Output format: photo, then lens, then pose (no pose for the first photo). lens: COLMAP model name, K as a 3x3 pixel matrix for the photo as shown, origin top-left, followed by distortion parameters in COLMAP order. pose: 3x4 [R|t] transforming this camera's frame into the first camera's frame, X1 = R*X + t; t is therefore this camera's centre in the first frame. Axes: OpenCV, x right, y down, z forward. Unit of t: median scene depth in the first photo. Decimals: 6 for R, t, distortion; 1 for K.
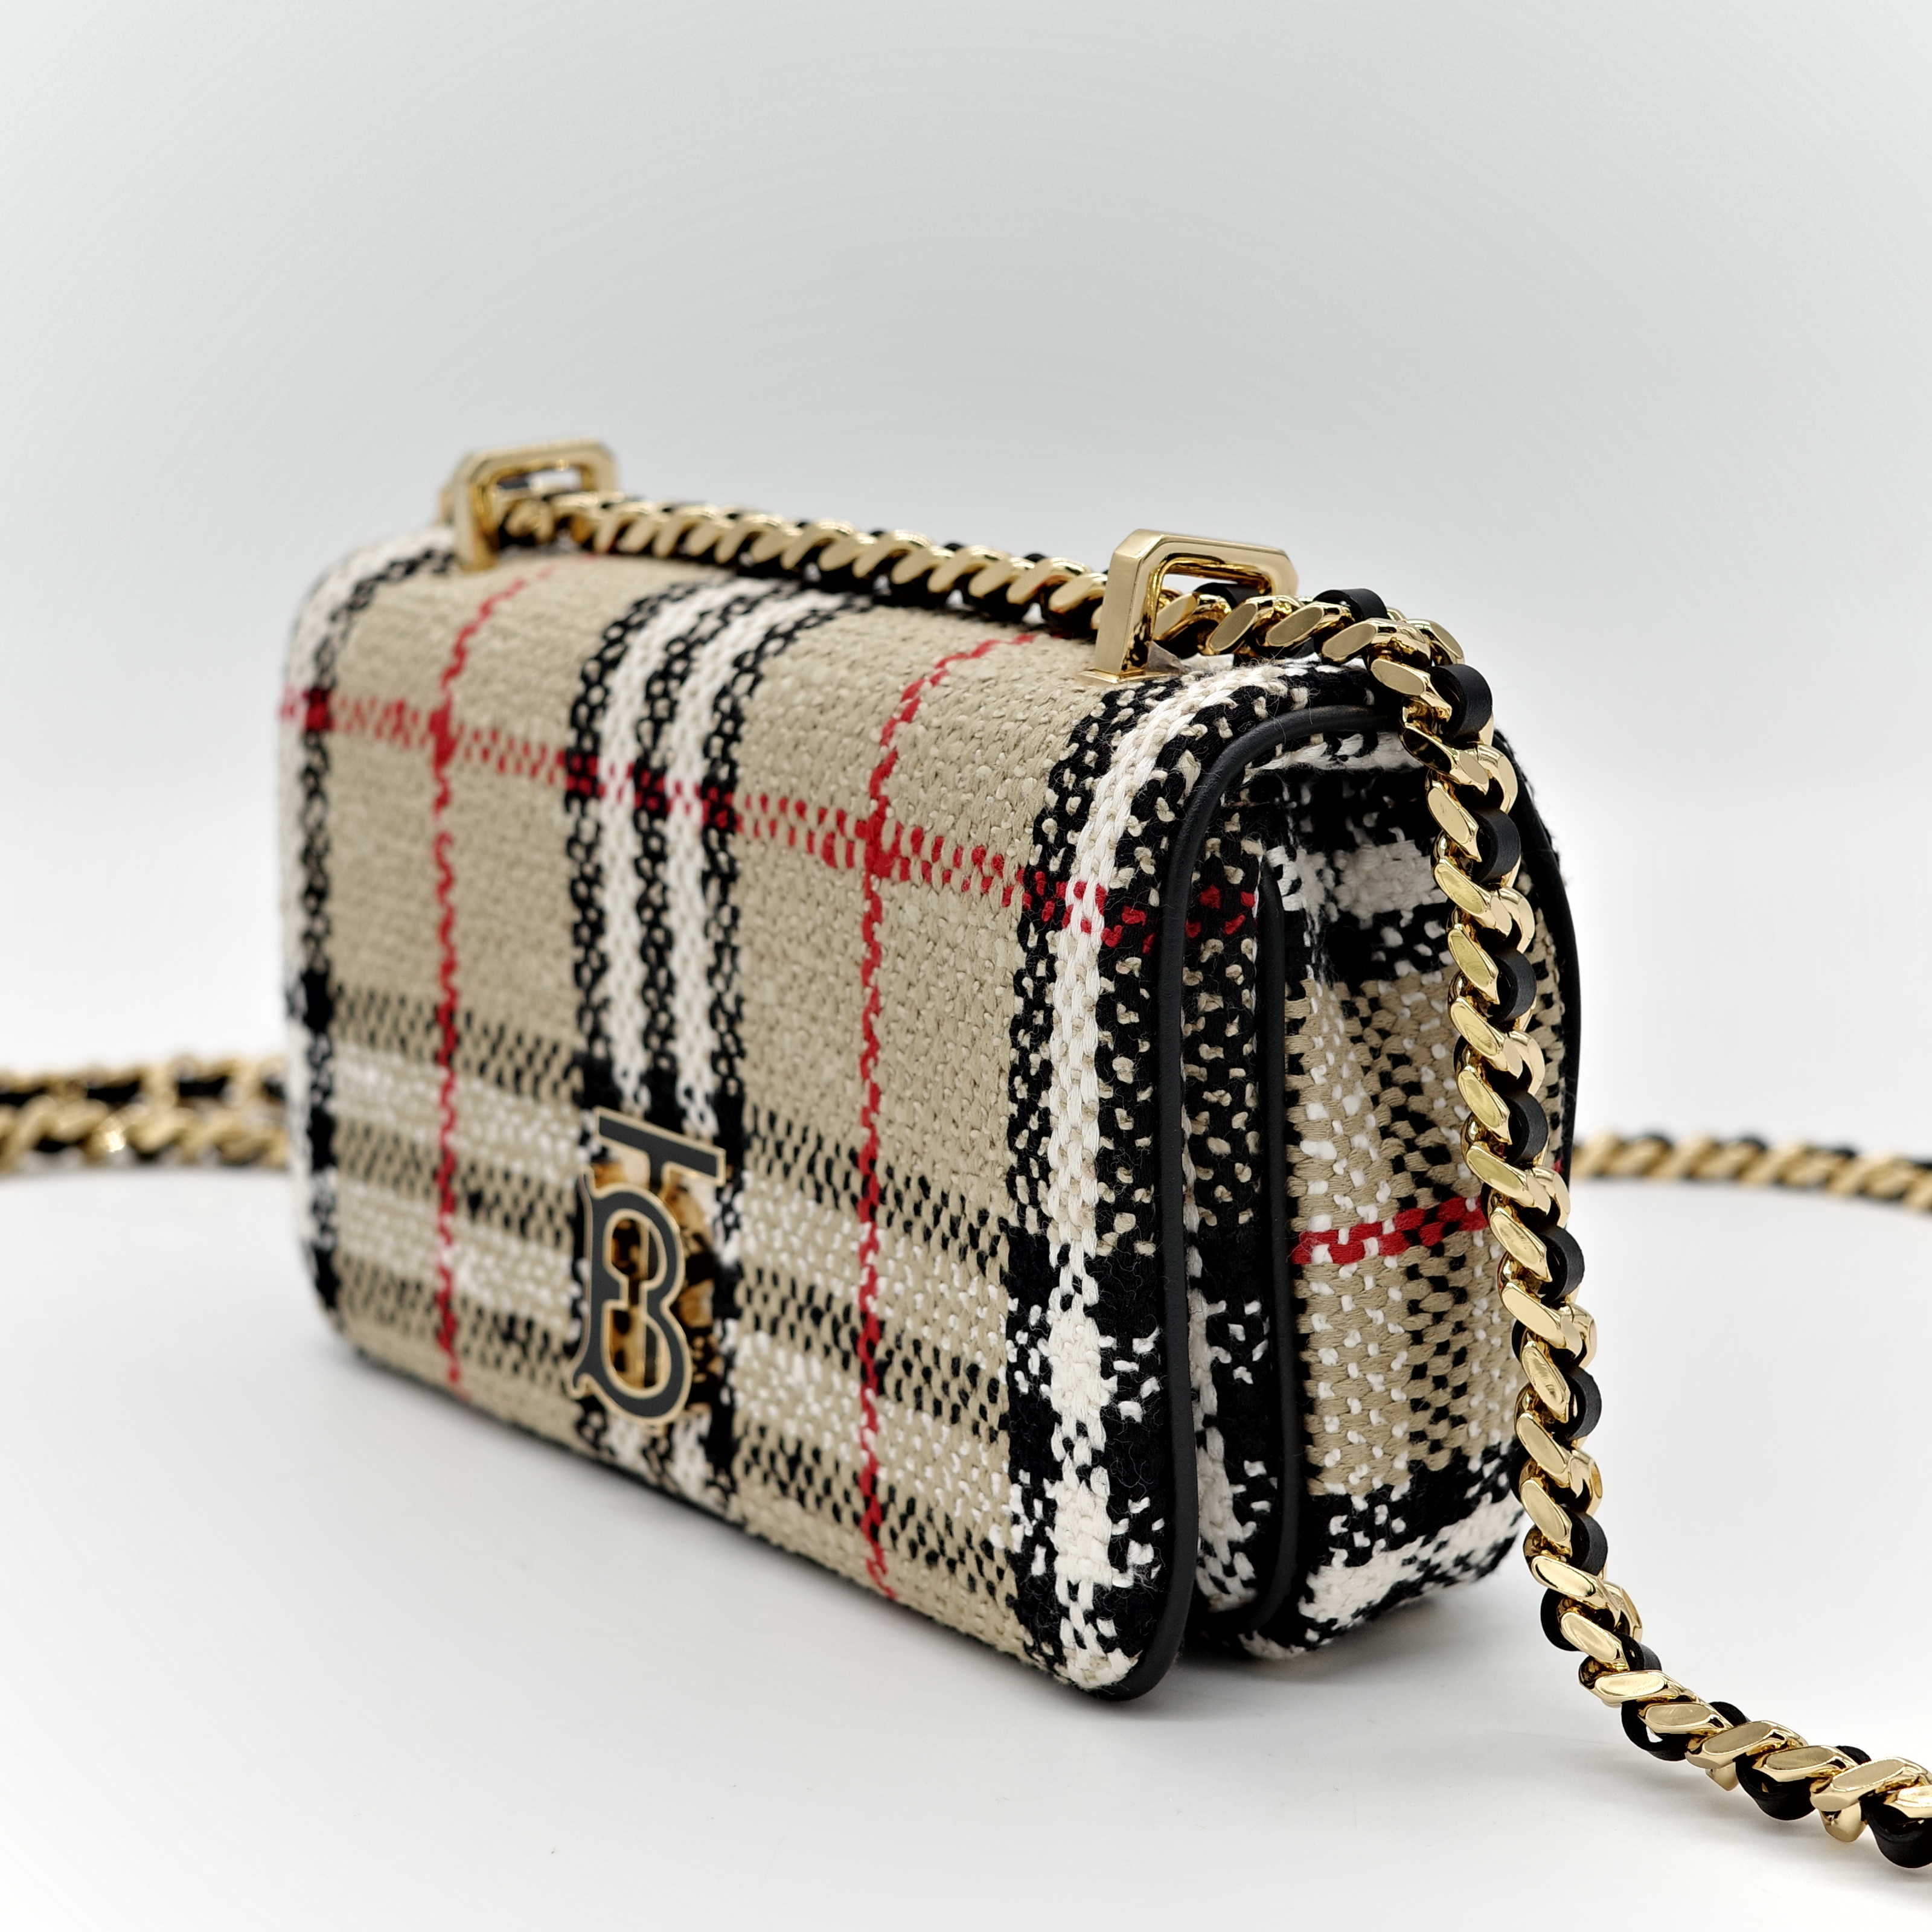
lens RADIAL K [[4346.4, 0, 969.7], [0, 4346.4, 995.7], [0, 0, 1]] dist [0.078352, 0.200903]
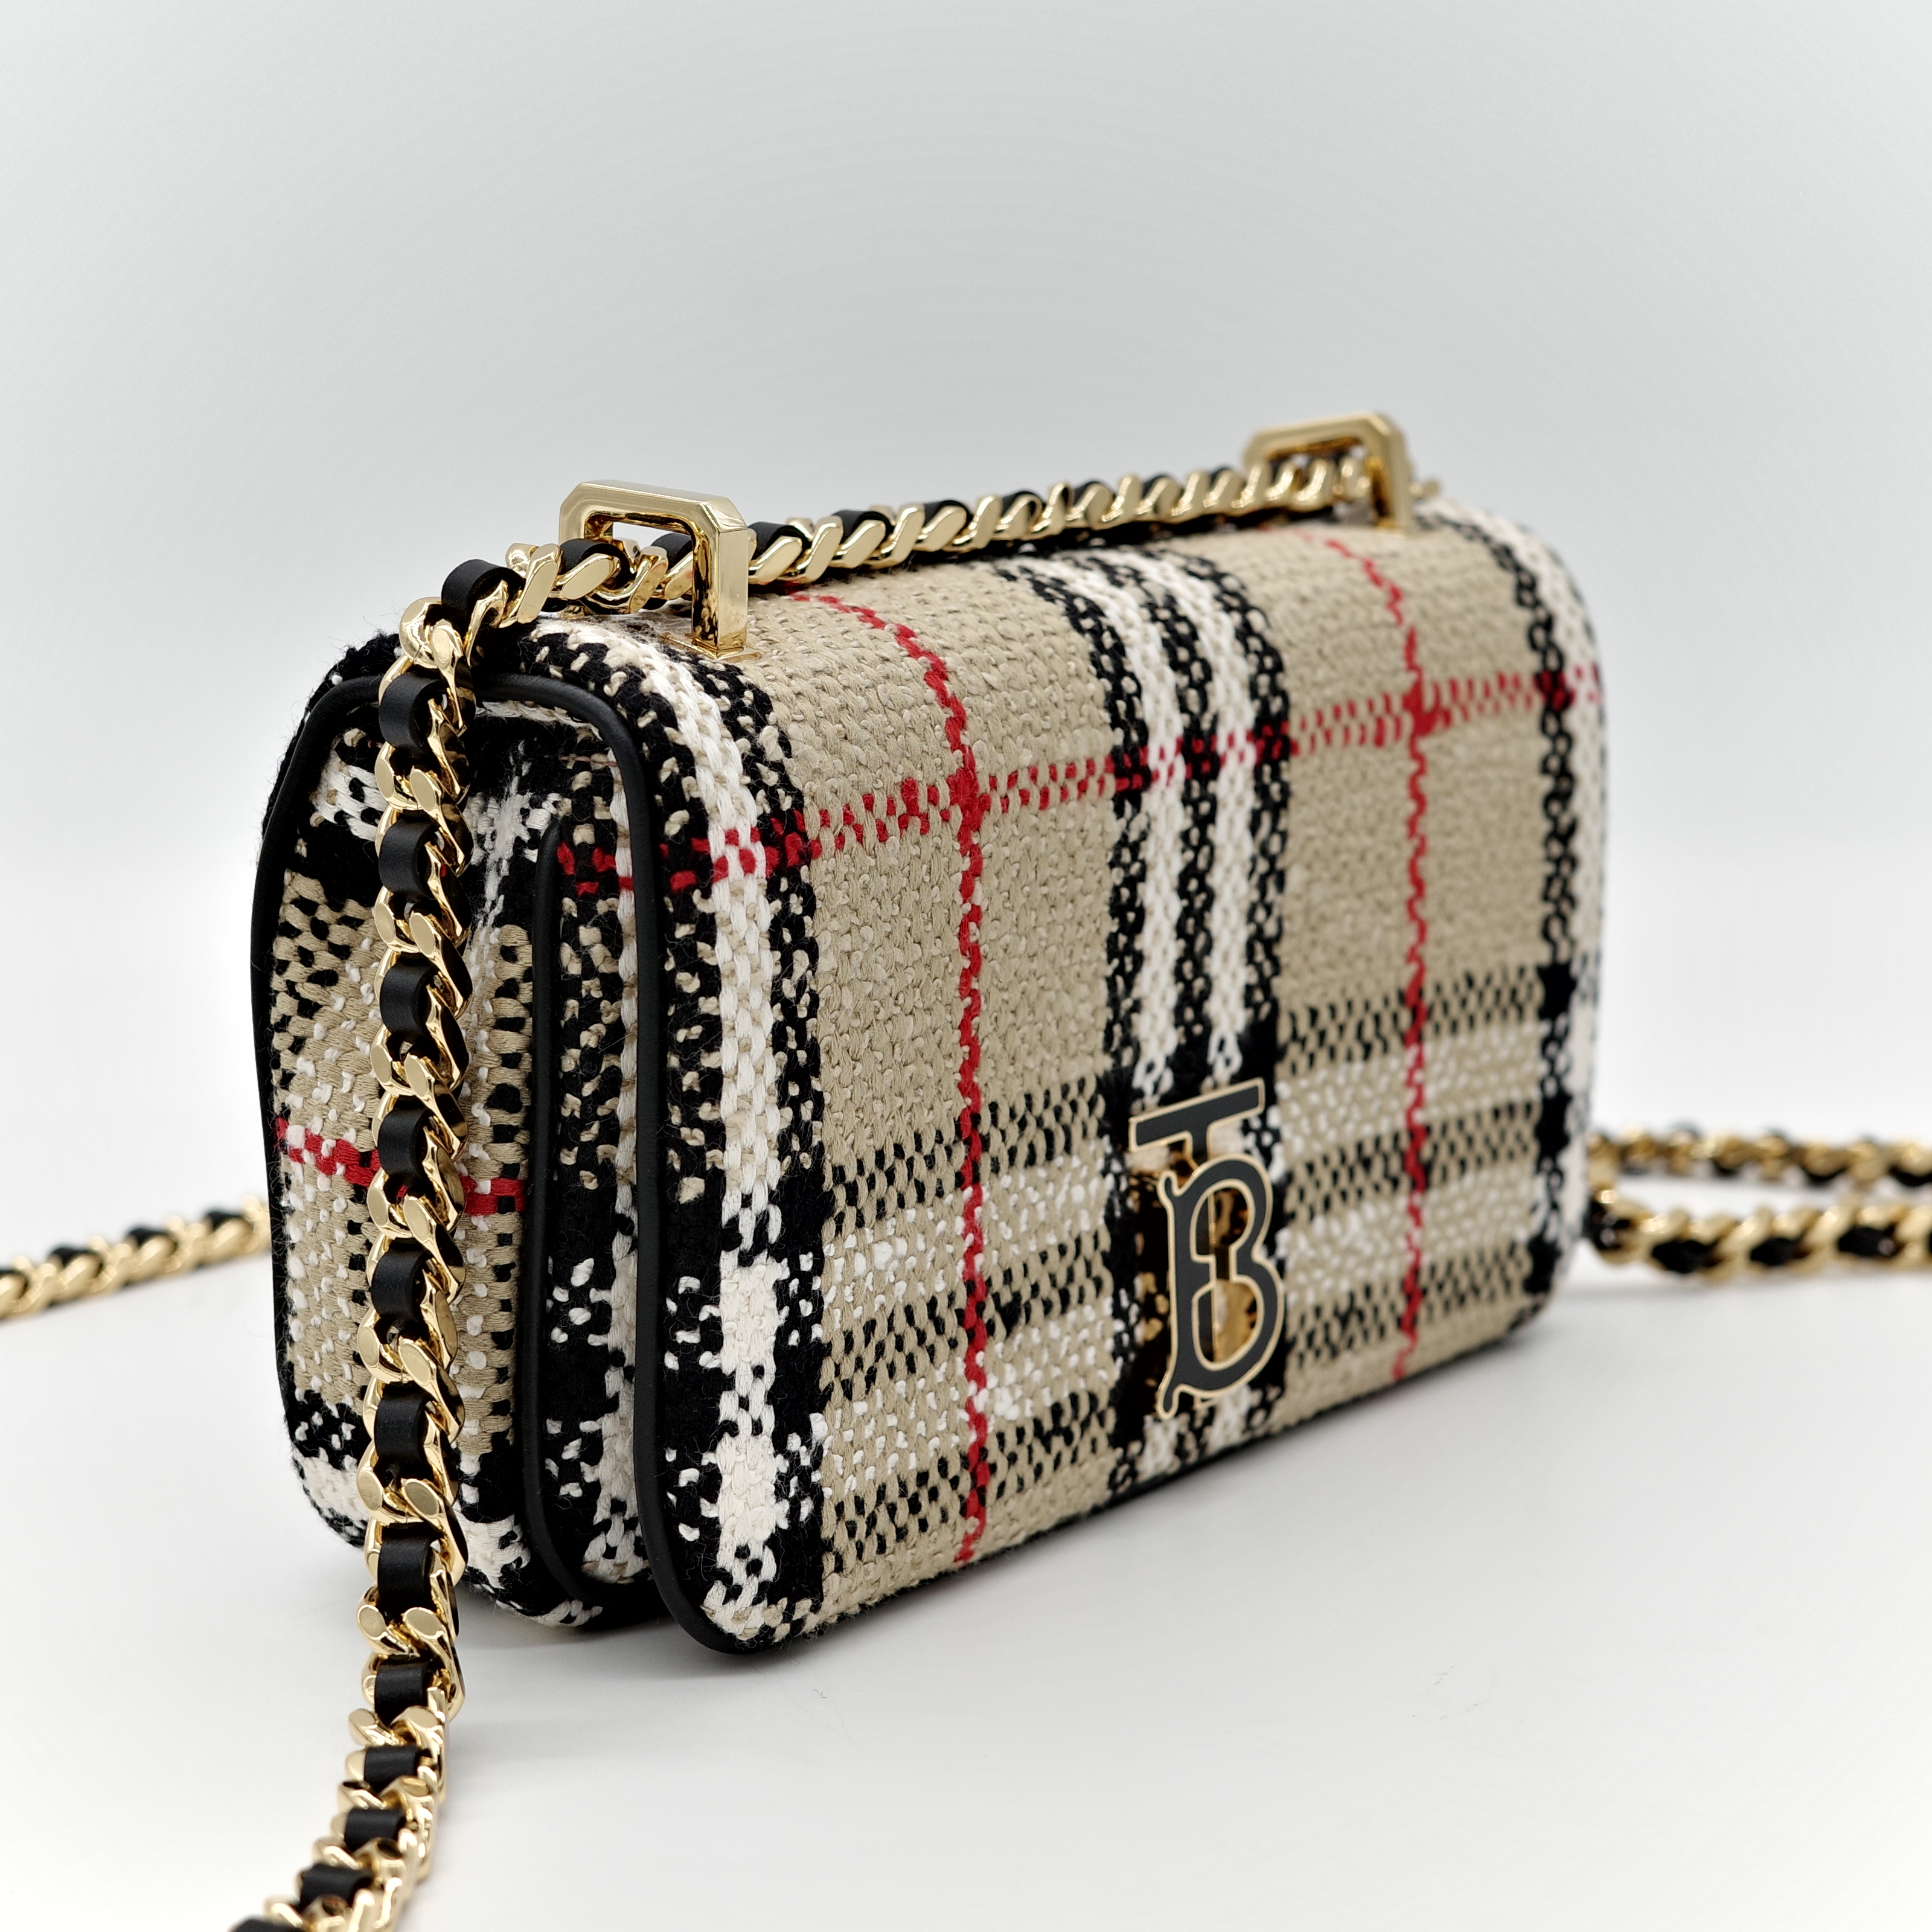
lens RADIAL K [[4346.4, 0, 969.7], [0, 4346.4, 995.7], [0, 0, 1]] dist [0.078352, 0.200903]
pose [[-0.261725, -0.189787, 0.946299, -1.058957], [0.211507, 0.945364, 0.248098, -0.265247], [-0.941682, 0.265082, -0.207284, 1.331413]]
